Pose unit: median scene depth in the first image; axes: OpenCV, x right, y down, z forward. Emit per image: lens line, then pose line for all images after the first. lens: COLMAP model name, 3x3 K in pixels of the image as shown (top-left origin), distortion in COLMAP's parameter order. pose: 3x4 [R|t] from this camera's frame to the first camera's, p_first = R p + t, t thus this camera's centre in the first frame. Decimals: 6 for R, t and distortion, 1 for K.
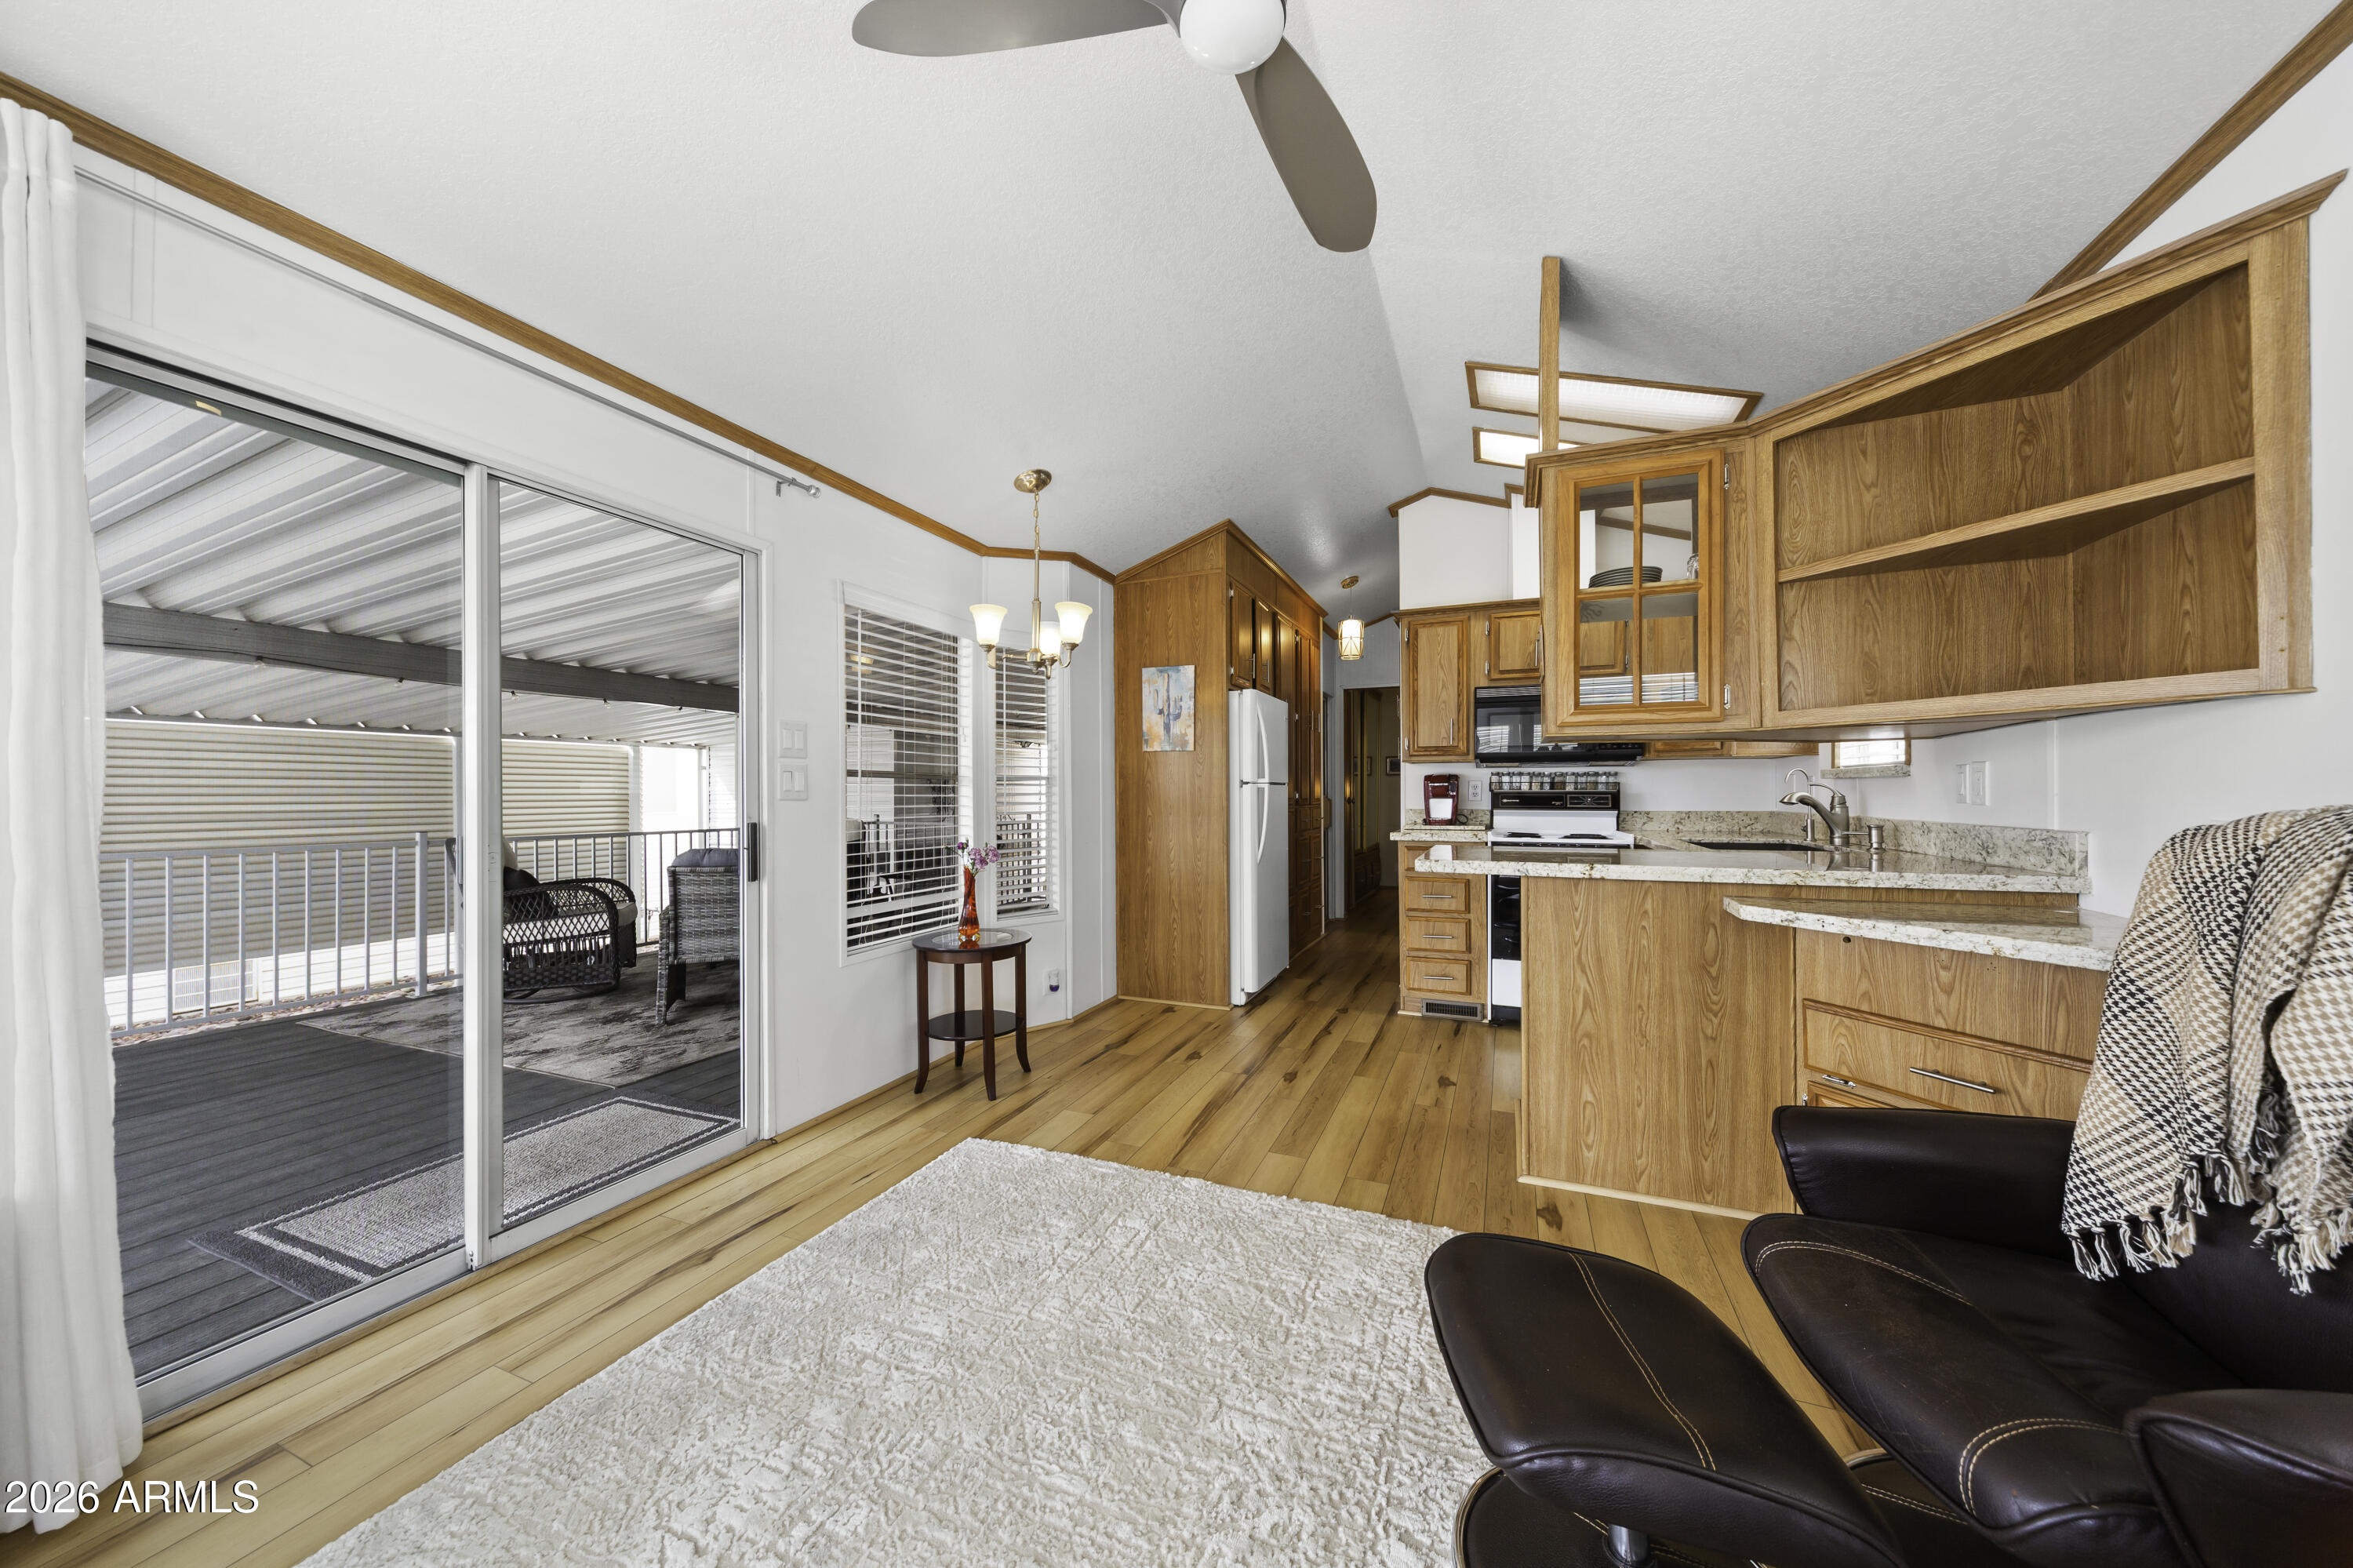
lens RADIAL K [[795.9, 0, 1177.0], [0, 795.9, 794.6], [0, 0, 1]] dist [0.002743, -0.001299]
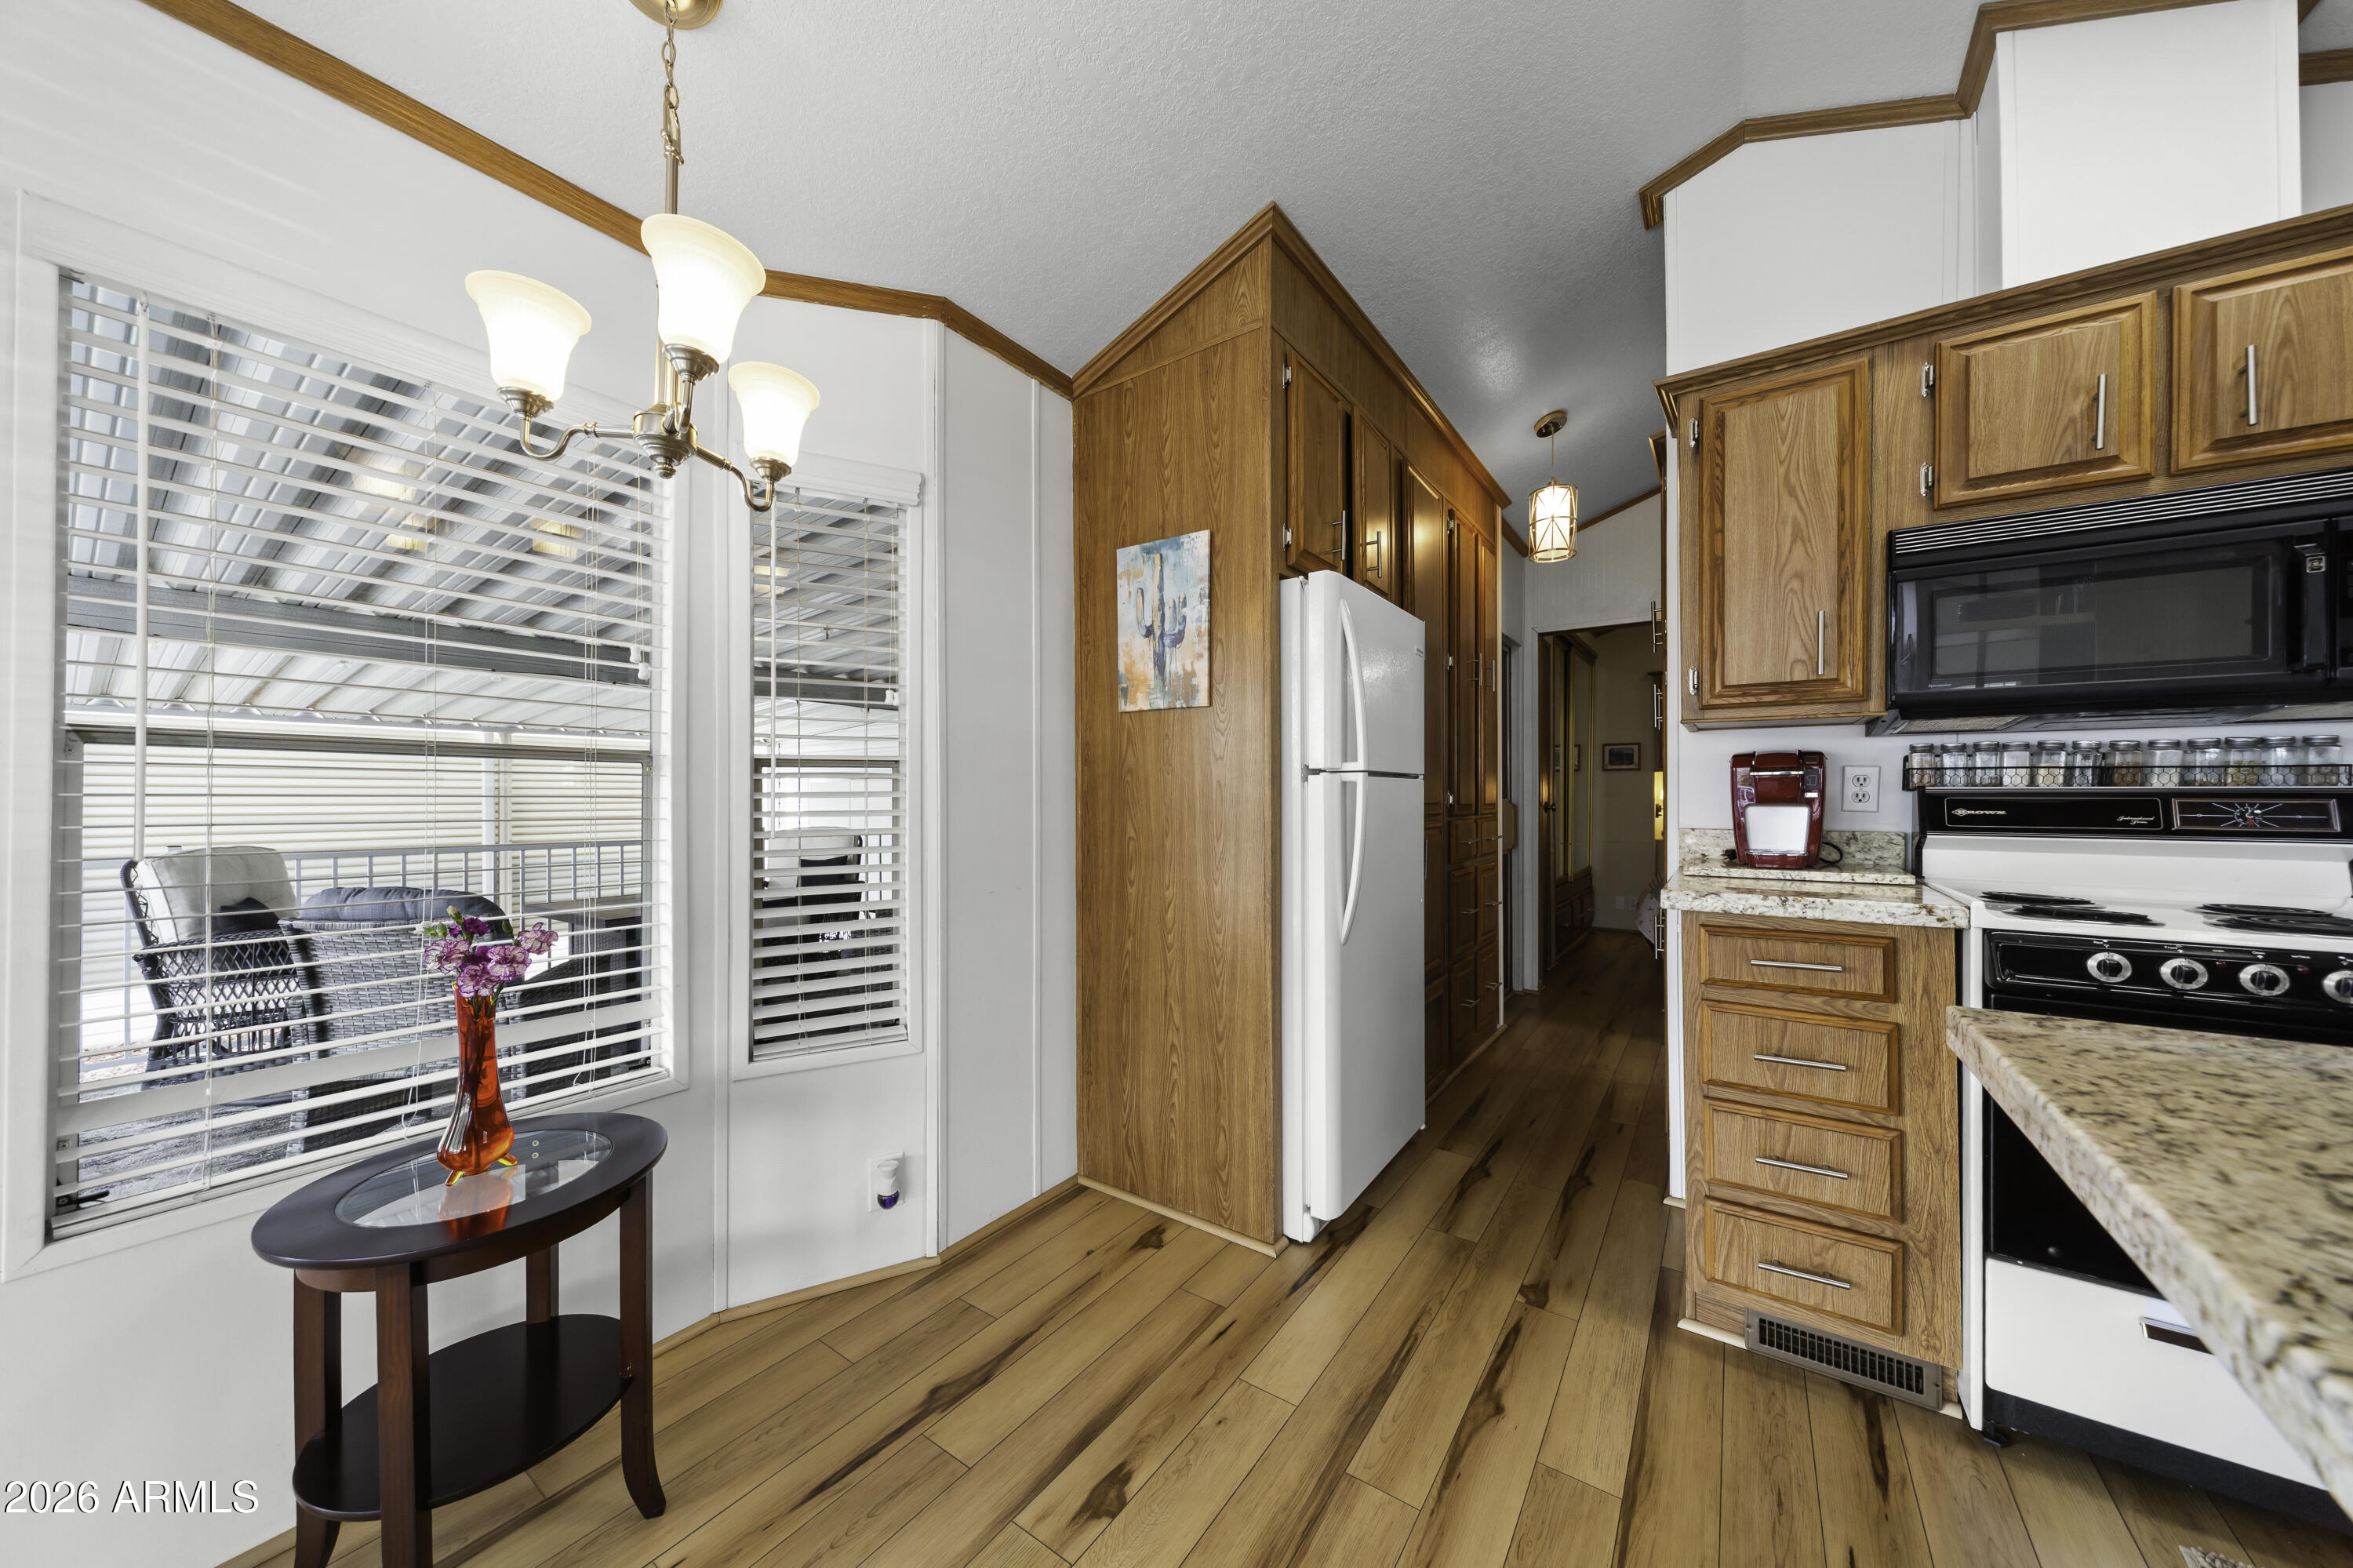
lens RADIAL K [[797.3, 0, 1177.8], [0, 797.3, 797.8], [0, 0, 1]] dist [0.000509, -0.000041]
pose [[0.976435, 0.001744, -0.215804, 0.111133], [-0.001885, 0.999998, -0.000446, 0.001085], [0.215802, 0.000842, 0.976437, 0.533095]]
